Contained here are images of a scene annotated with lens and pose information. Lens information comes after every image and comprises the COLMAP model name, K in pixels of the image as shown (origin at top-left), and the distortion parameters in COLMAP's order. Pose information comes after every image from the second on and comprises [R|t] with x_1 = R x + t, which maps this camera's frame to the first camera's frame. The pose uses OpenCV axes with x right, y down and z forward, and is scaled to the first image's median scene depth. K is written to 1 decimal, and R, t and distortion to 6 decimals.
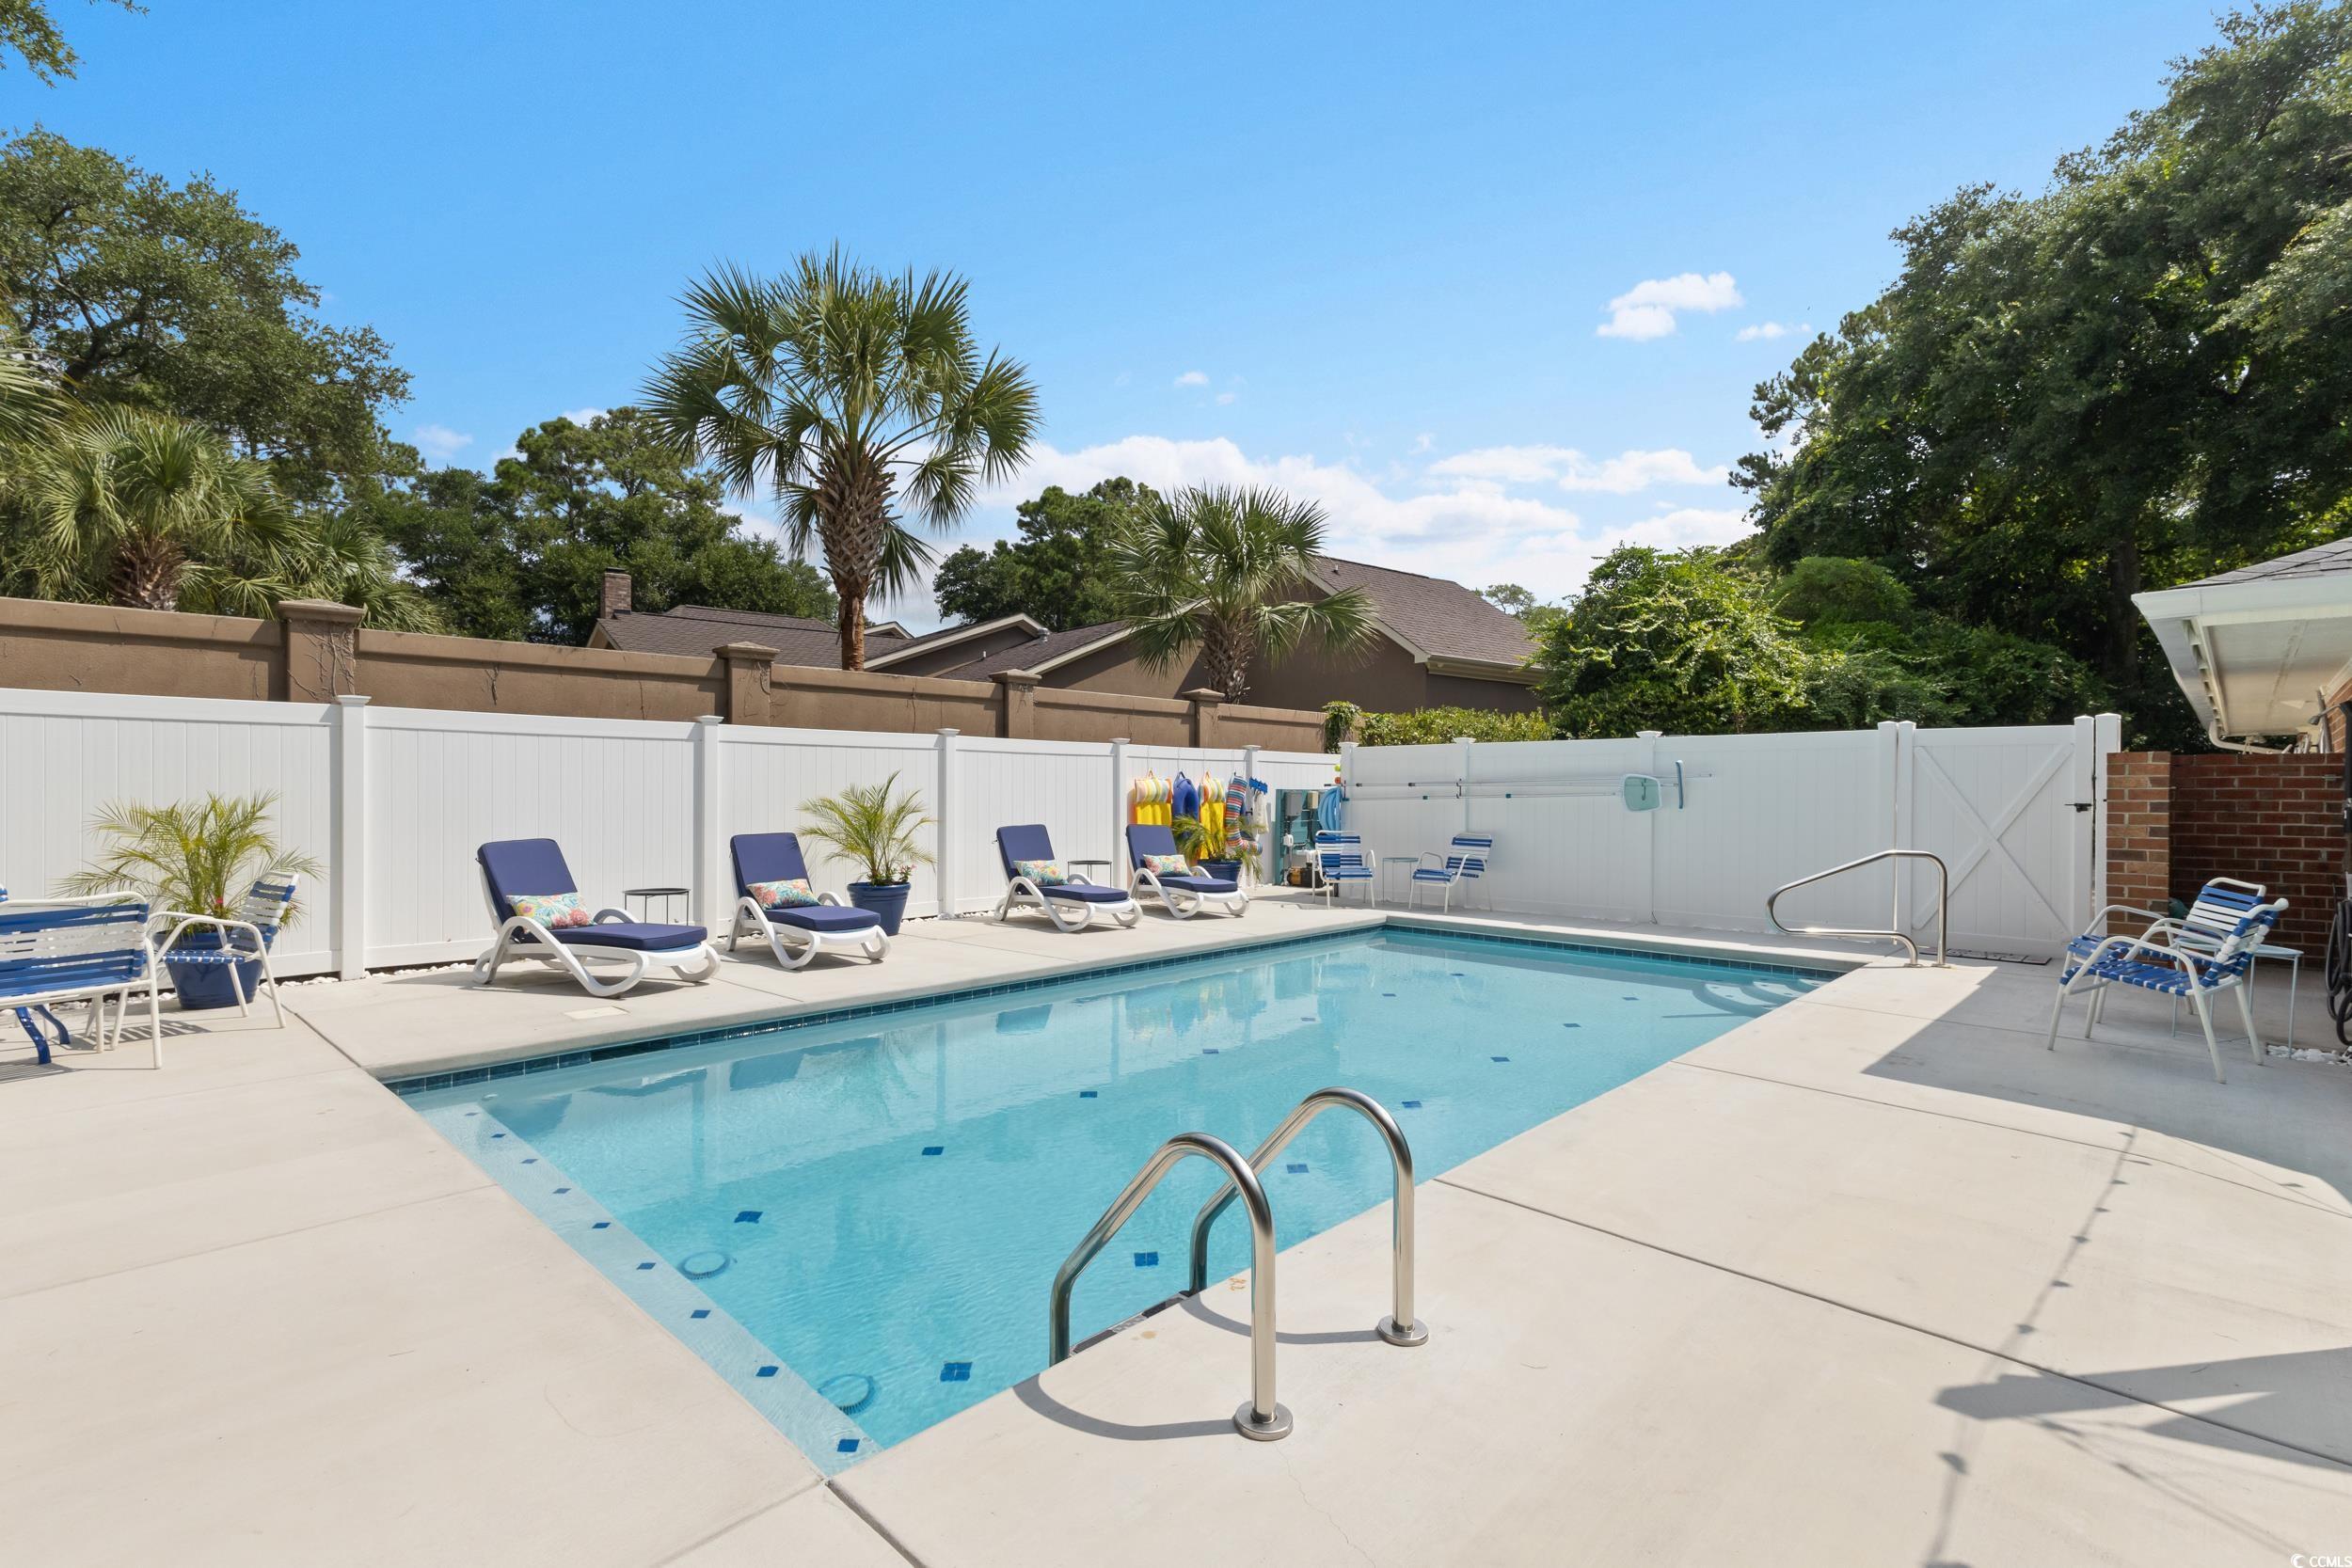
lens RADIAL K [[1113.6, 0, 1161.0], [0, 1113.6, 780.6], [0, 0, 1]] dist [-0.001253, 0.016612]
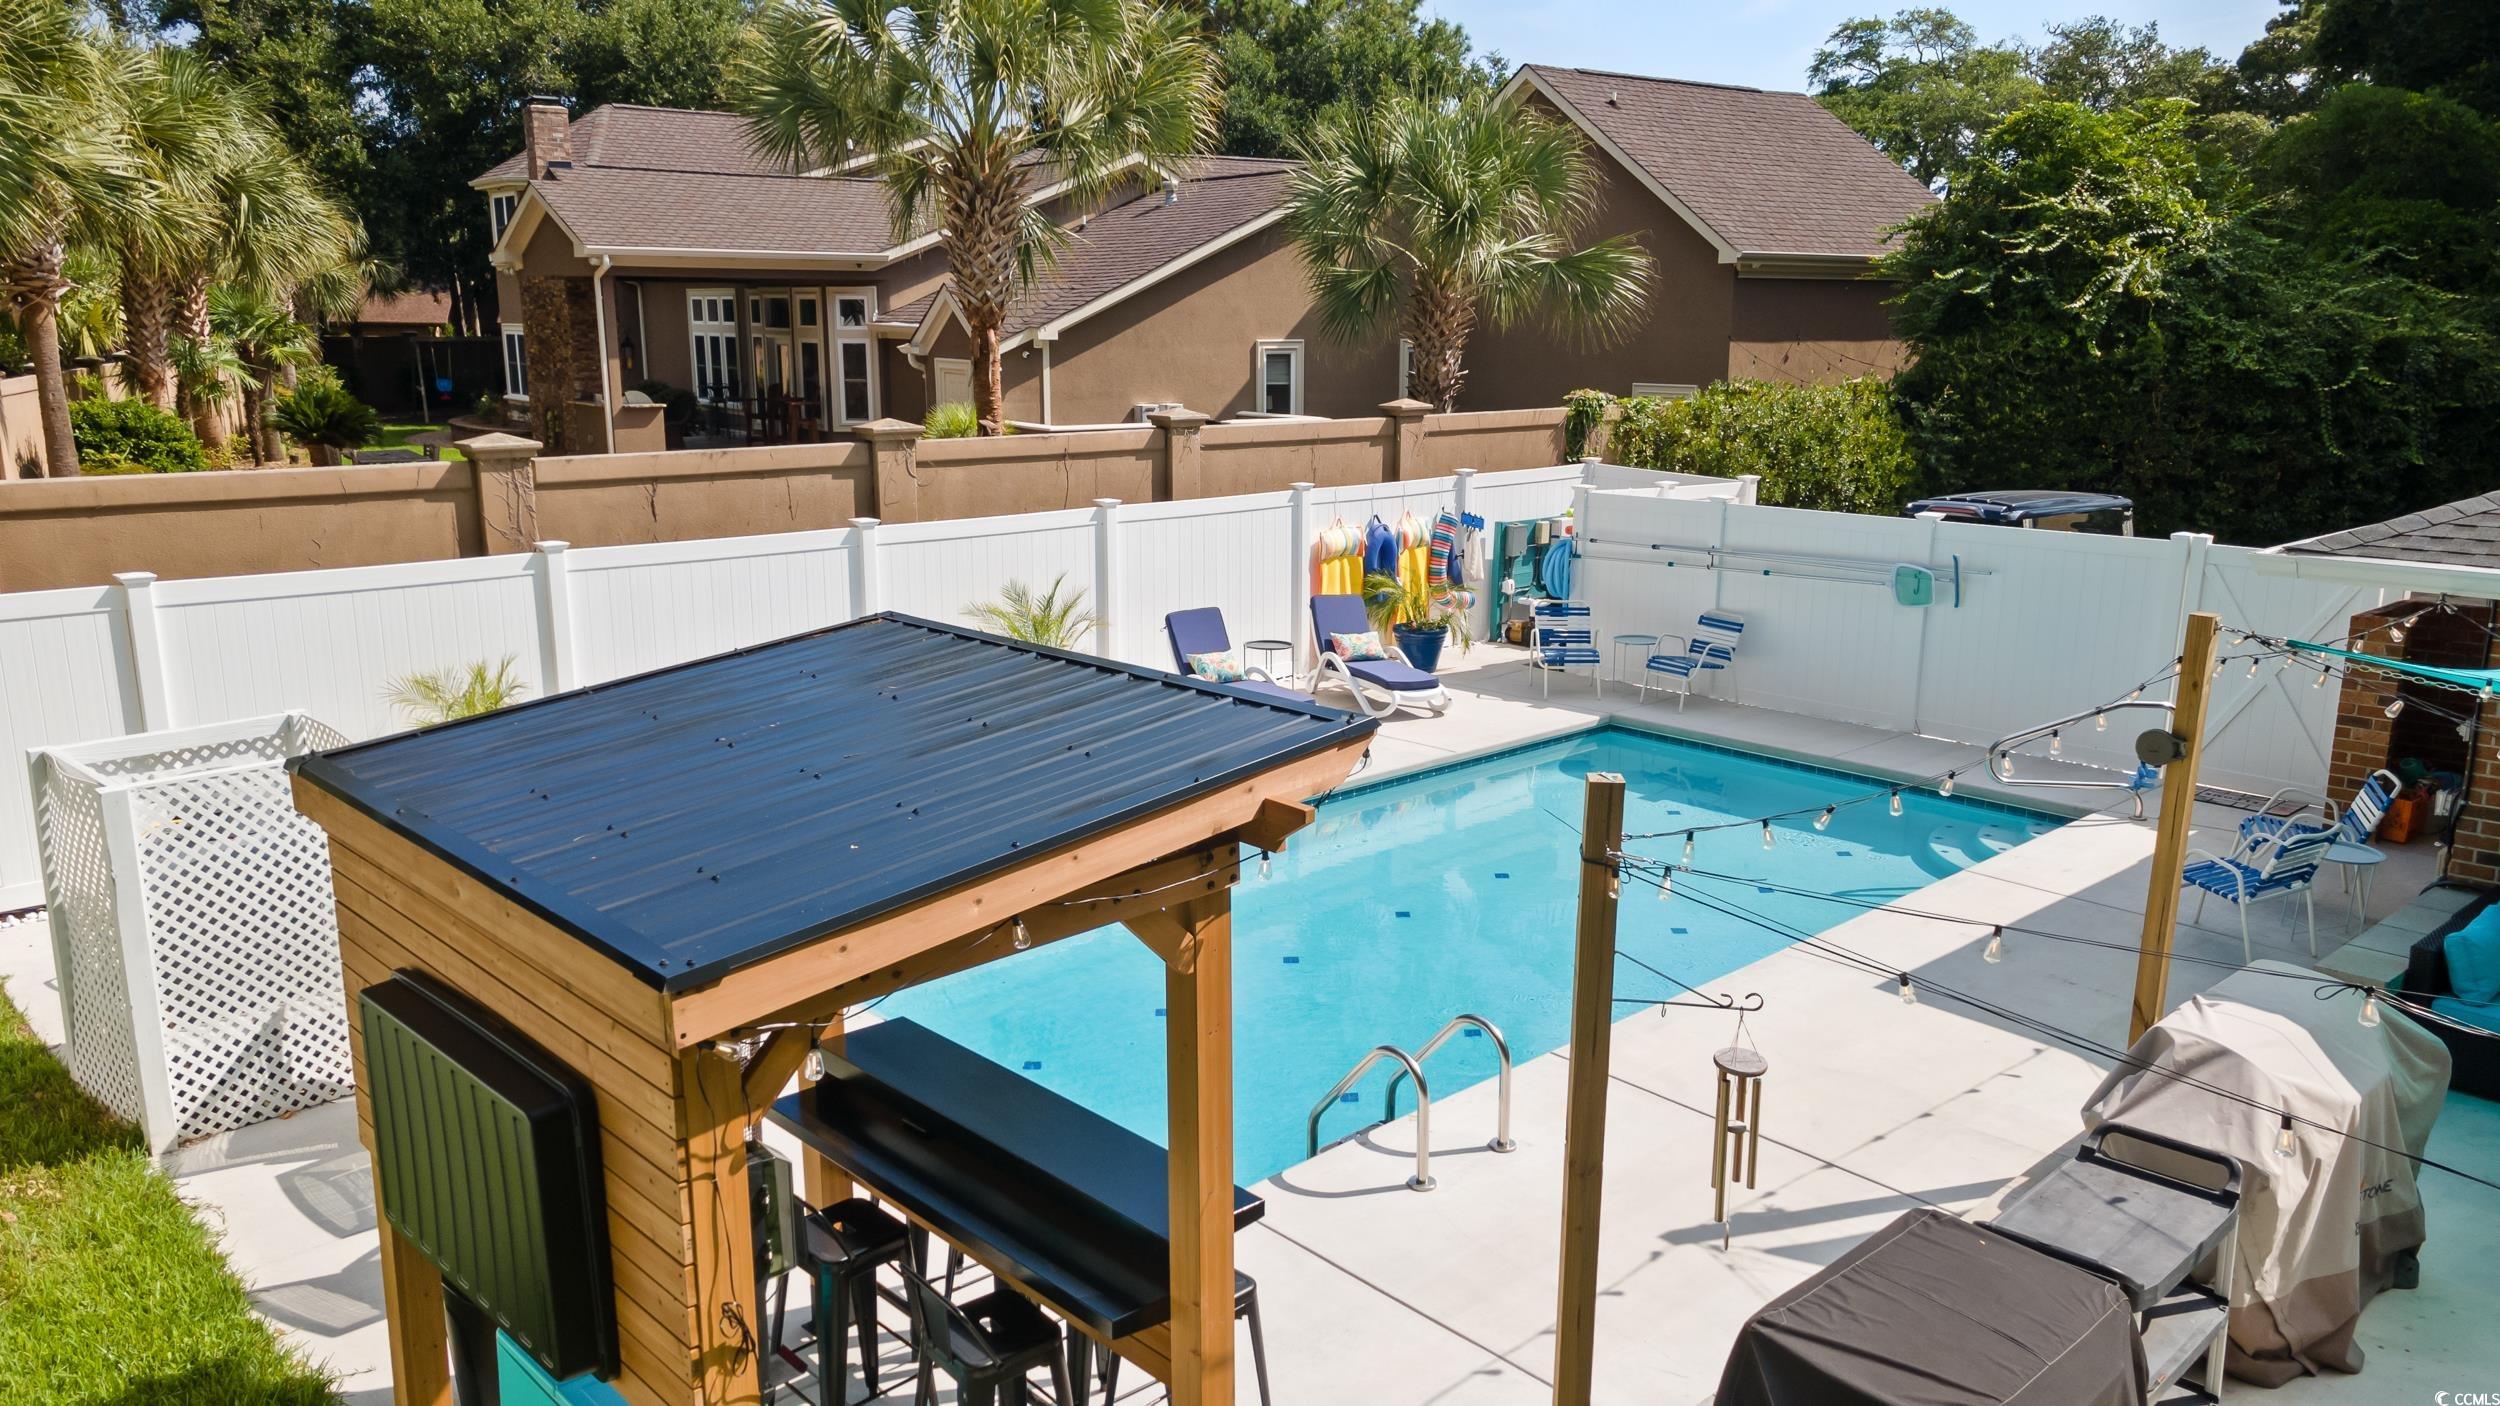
lens RADIAL K [[1835.5, 0, 1250.0], [0, 1835.5, 703.0], [0, 0, 1]] dist [0.049869, 0.002579]
pose [[0.998984, 0.013914, -0.042855, -0.015103], [-0.004296, 0.976205, 0.216806, -0.173033], [0.044852, -0.216402, 0.975274, -0.360373]]
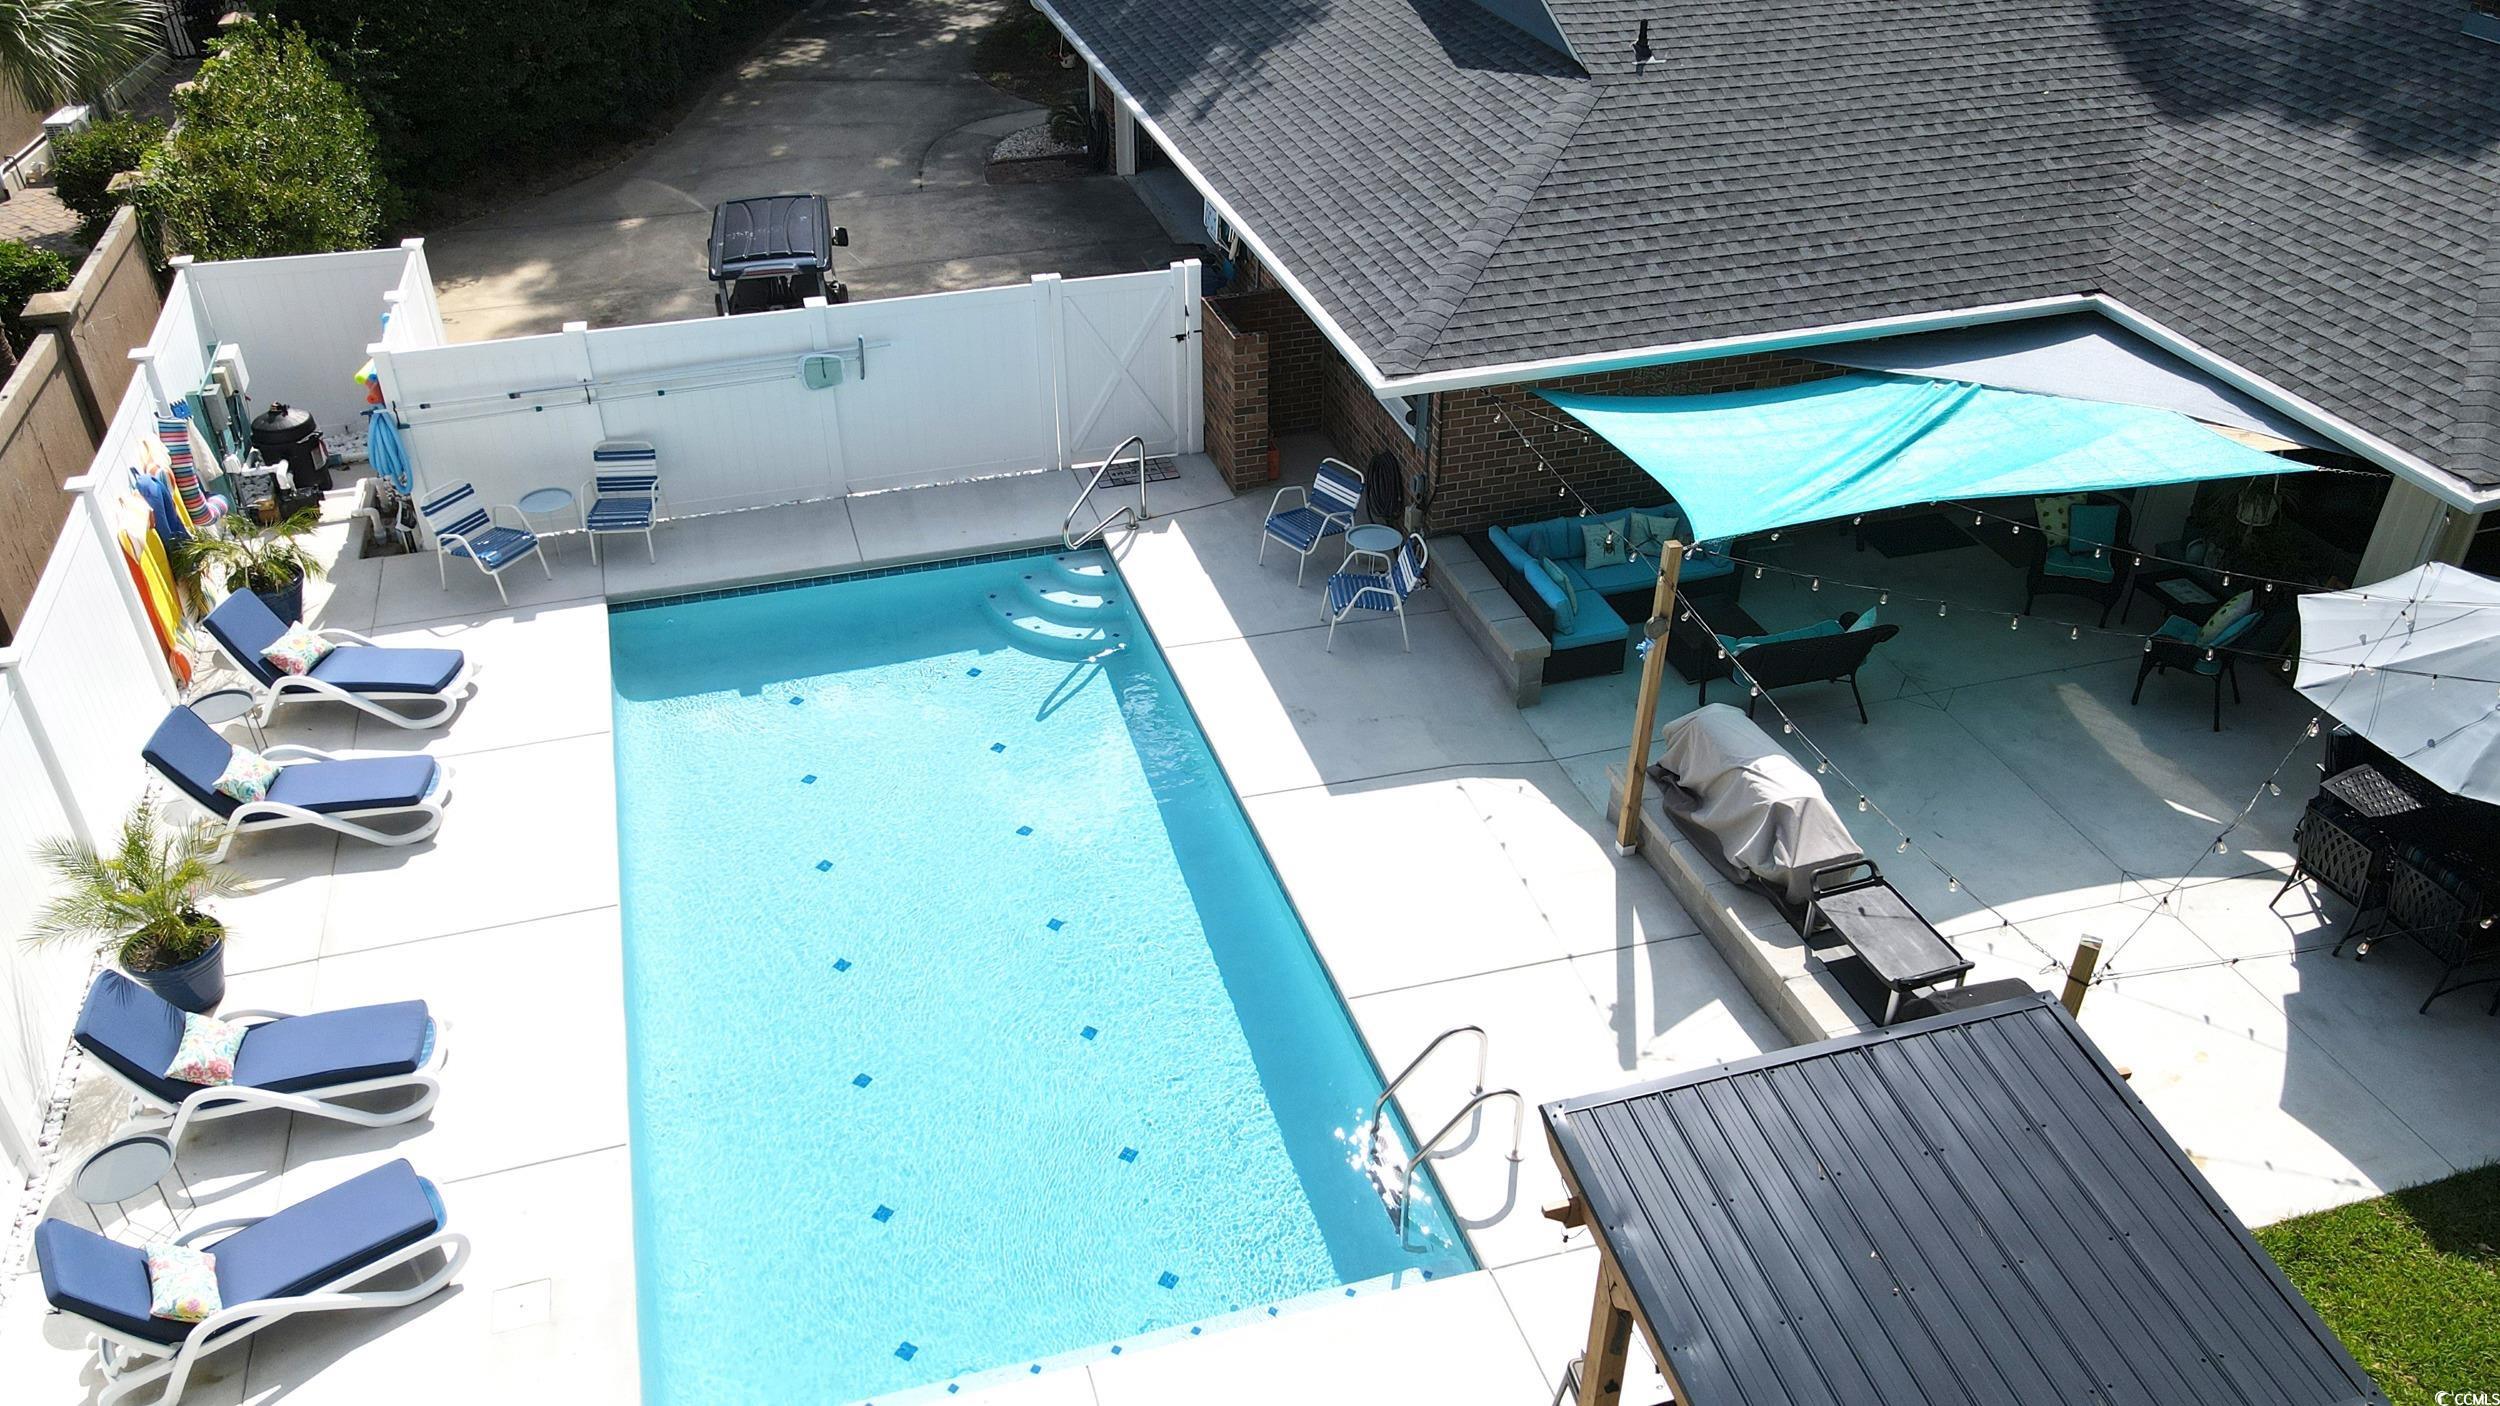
lens RADIAL K [[1835.5, 0, 1250.0], [0, 1835.5, 703.0], [0, 0, 1]] dist [0.049869, 0.002579]
pose [[0.496951, -0.477238, 0.724764, -0.511822], [0.001321, 0.835610, 0.549322, -0.490004], [-0.867778, -0.272028, 0.415887, -0.000231]]
